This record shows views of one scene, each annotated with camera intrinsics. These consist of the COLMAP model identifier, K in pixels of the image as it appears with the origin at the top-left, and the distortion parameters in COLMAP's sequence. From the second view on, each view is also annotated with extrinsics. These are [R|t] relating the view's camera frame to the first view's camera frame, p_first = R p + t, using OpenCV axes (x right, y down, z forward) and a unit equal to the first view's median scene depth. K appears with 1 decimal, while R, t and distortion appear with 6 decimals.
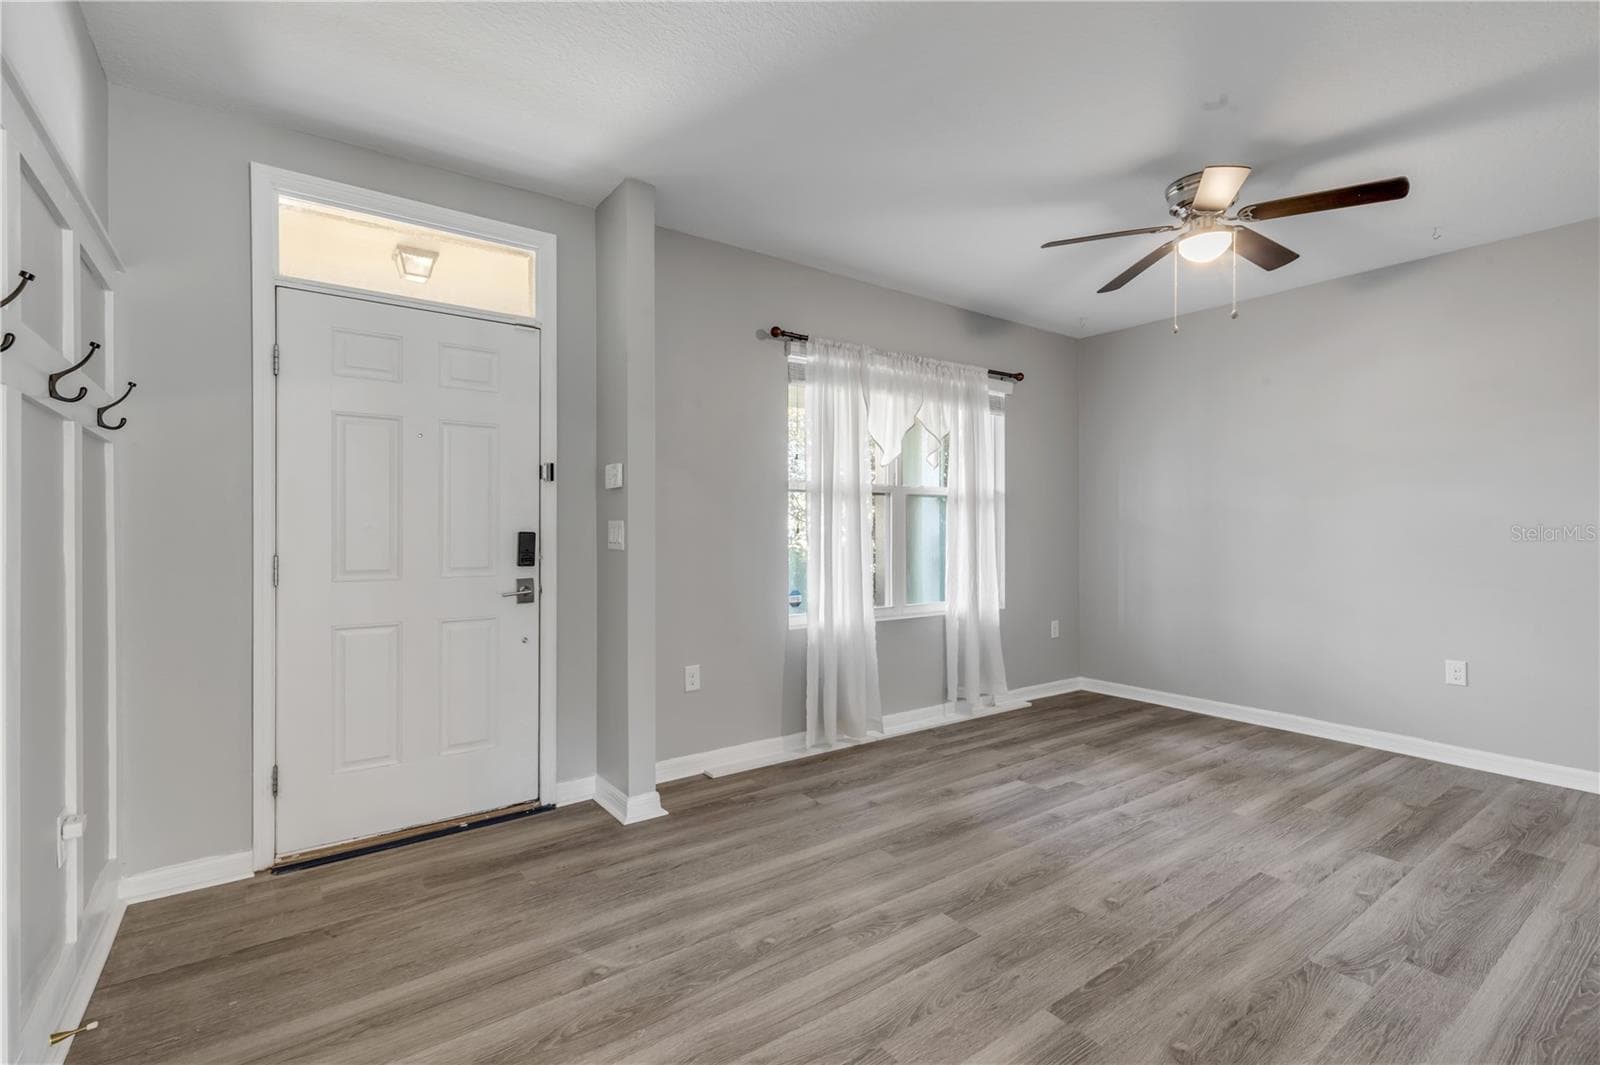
lens RADIAL K [[725.1, 0, 800.1], [0, 725.1, 535.9], [0, 0, 1]] dist [0.002540, 0.000247]
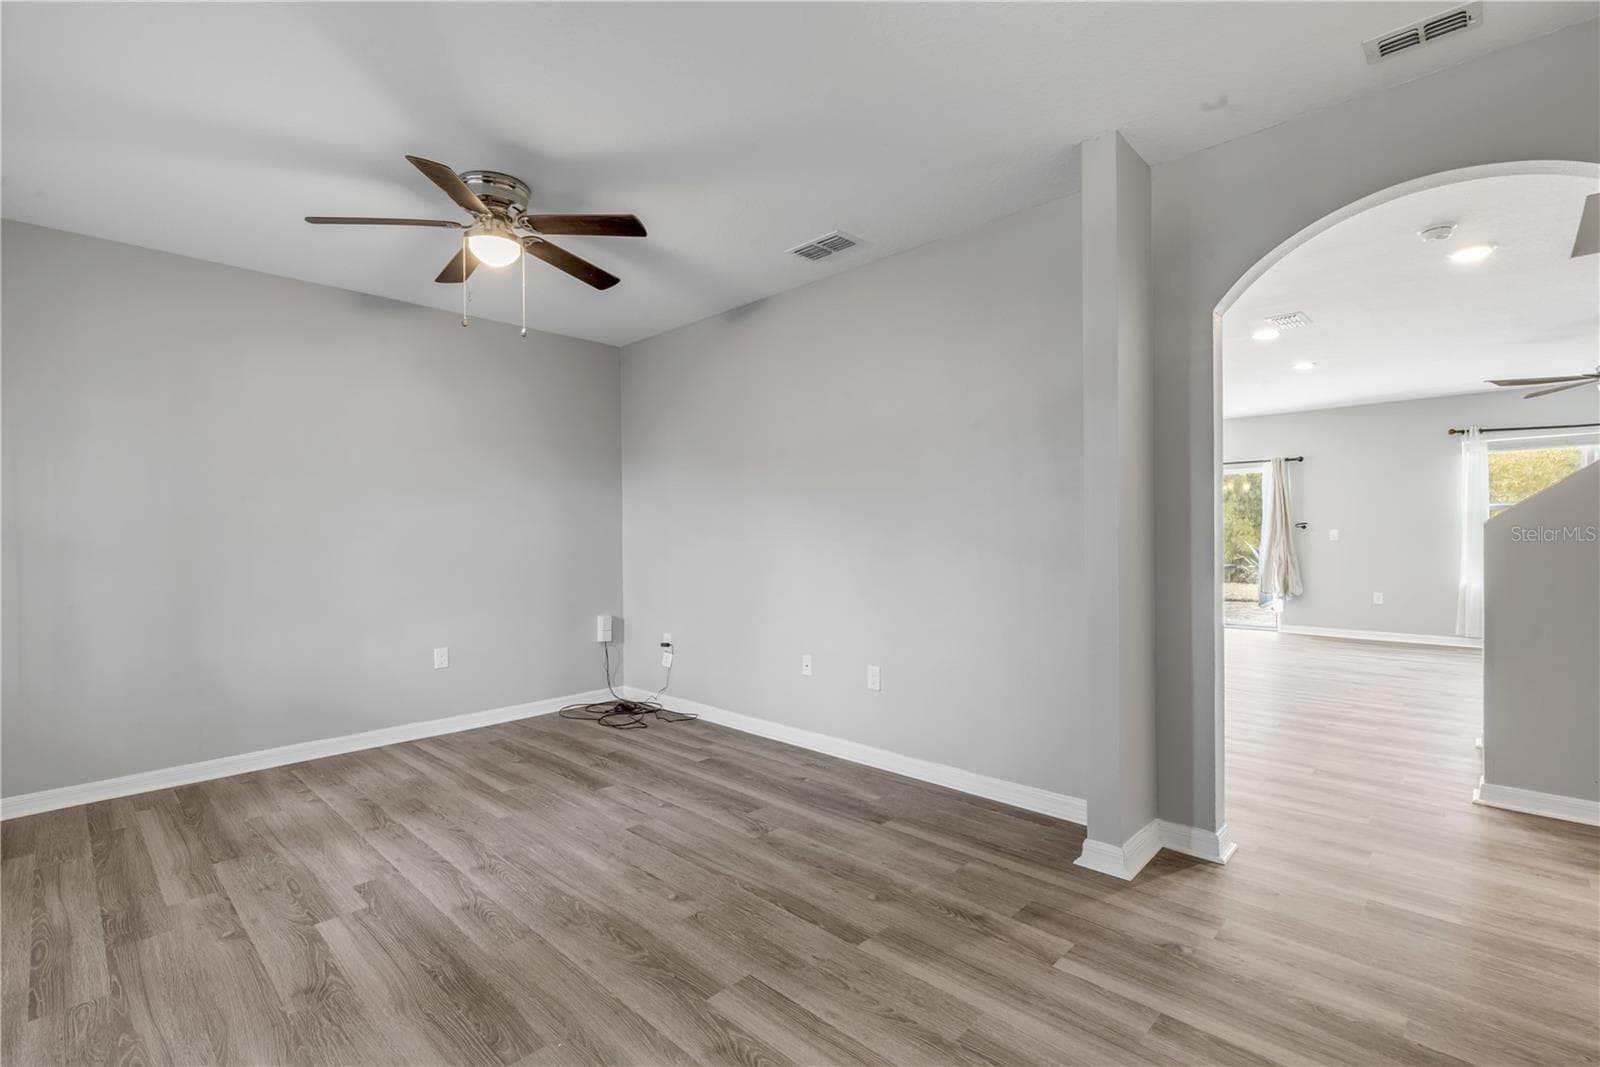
lens RADIAL K [[725.1, 0, 800.4], [0, 725.1, 528.4], [0, 0, 1]] dist [0.002540, 0.000247]
pose [[-0.178389, 0.010204, 0.983907, -0.512346], [0.019793, 0.999781, -0.006780, -0.007828], [-0.983761, 0.018265, -0.178552, 0.822938]]
